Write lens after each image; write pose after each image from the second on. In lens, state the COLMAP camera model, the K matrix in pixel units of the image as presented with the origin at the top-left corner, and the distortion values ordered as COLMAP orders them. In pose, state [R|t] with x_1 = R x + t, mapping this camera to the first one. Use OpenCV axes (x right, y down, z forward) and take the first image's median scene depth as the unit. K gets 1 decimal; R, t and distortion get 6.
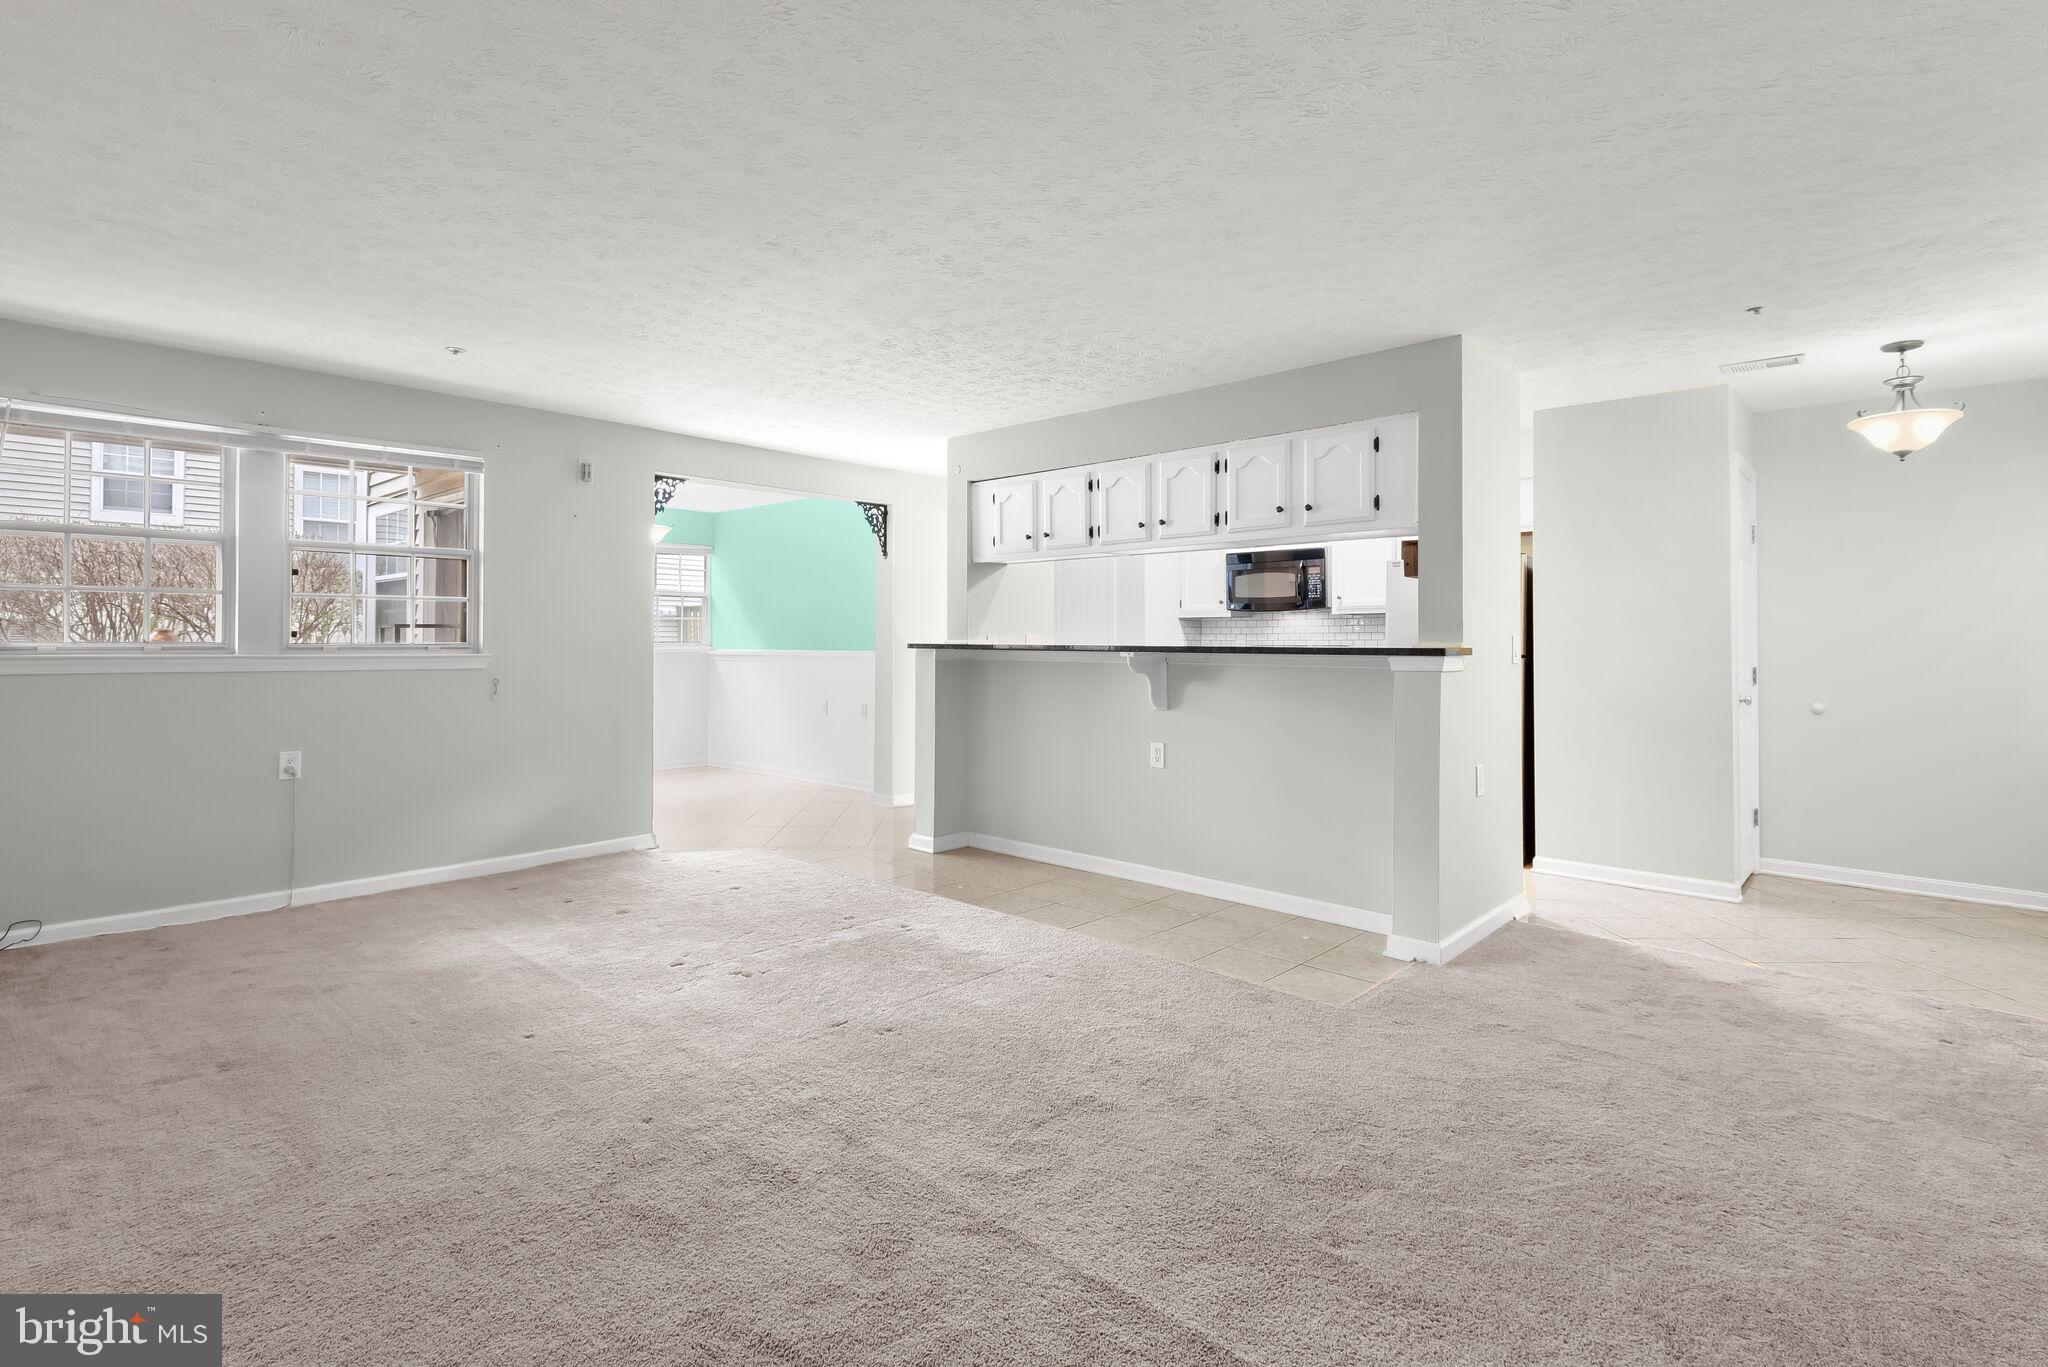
lens RADIAL K [[962.9, 0, 1021.6], [0, 962.9, 636.2], [0, 0, 1]] dist [0.026180, -0.017789]
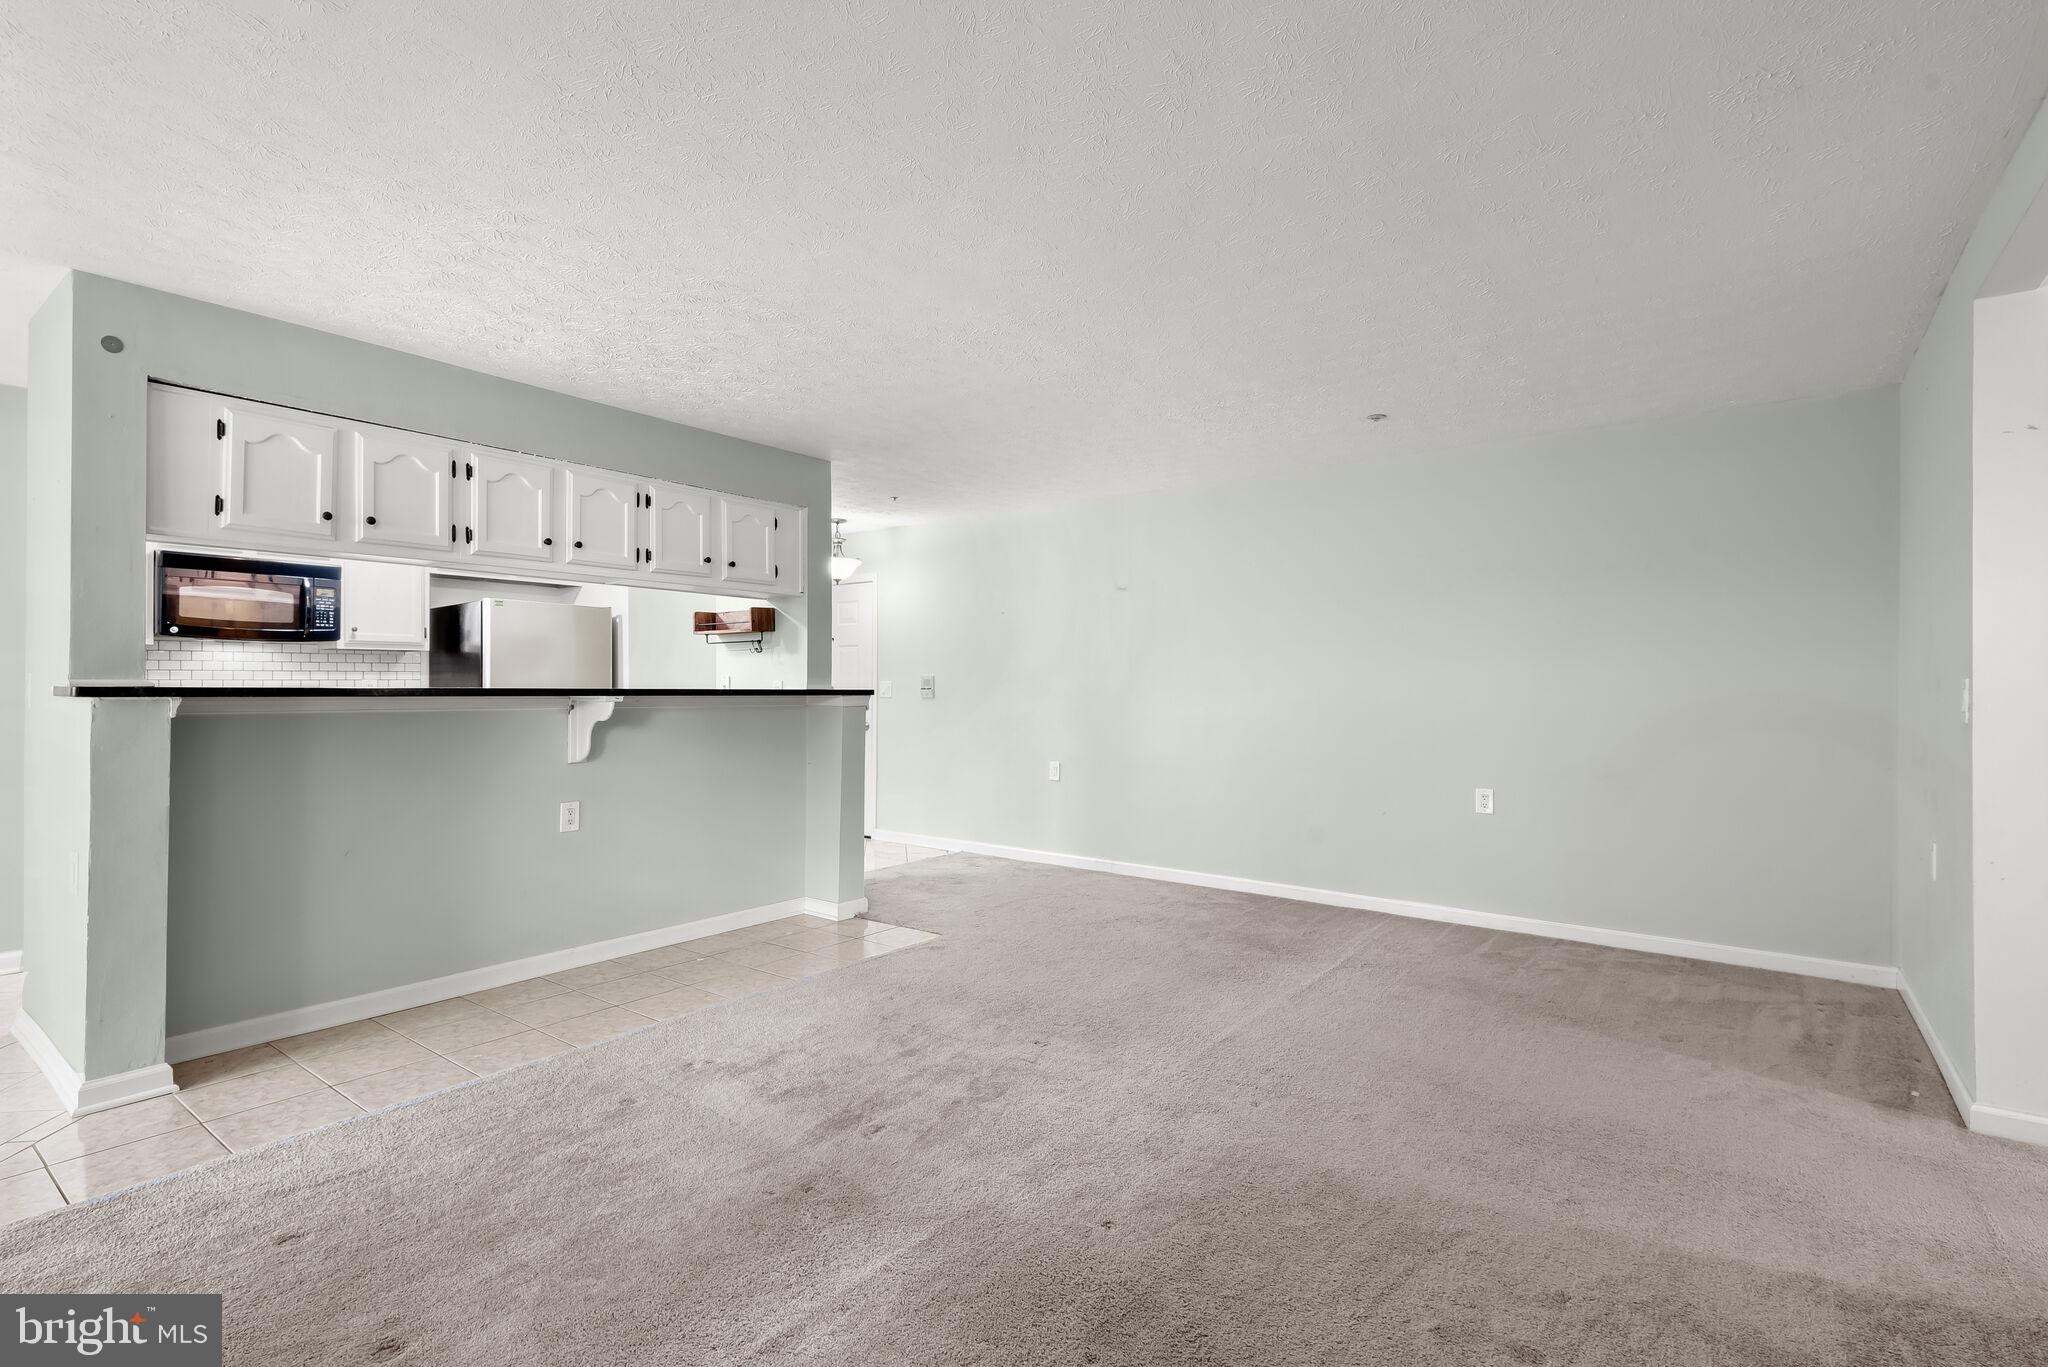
lens RADIAL K [[962.9, 0, 1026.0], [0, 962.9, 685.4], [0, 0, 1]] dist [0.026180, -0.017789]
pose [[-0.101925, -0.002515, 0.994789, -0.648618], [-0.009930, 0.999950, 0.001511, 0.001634], [-0.994743, -0.009724, -0.101945, 0.592447]]
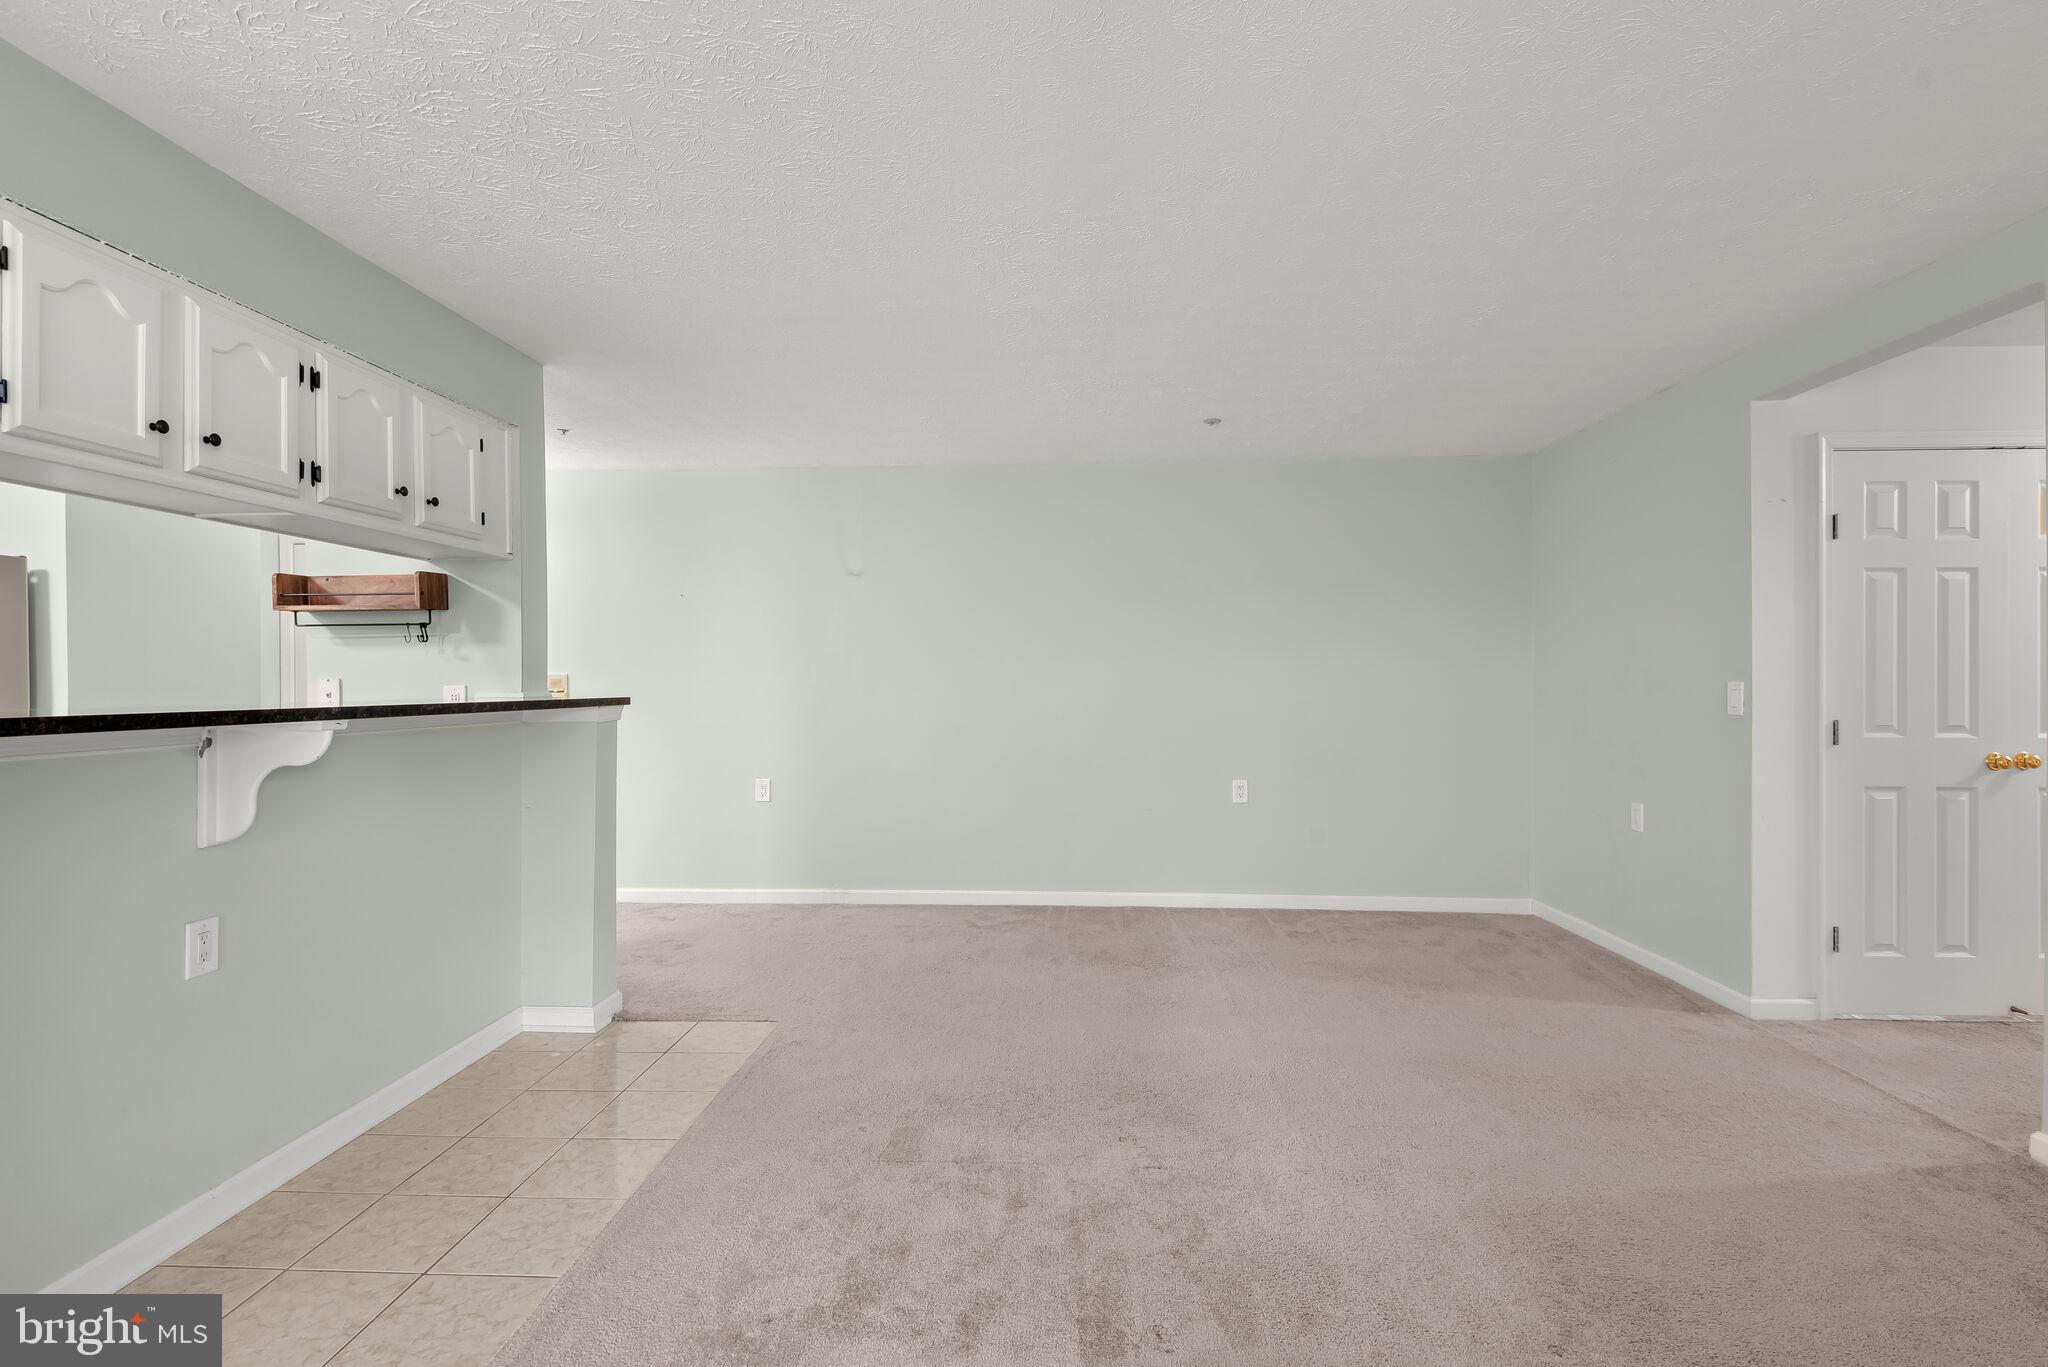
lens RADIAL K [[962.9, 0, 1027.2], [0, 962.9, 681.9], [0, 0, 1]] dist [0.026180, -0.017789]
pose [[-0.647437, -0.004602, 0.762105, -0.397922], [-0.004975, 0.999986, 0.001813, -0.004437], [-0.762102, -0.002618, -0.647451, 0.863043]]
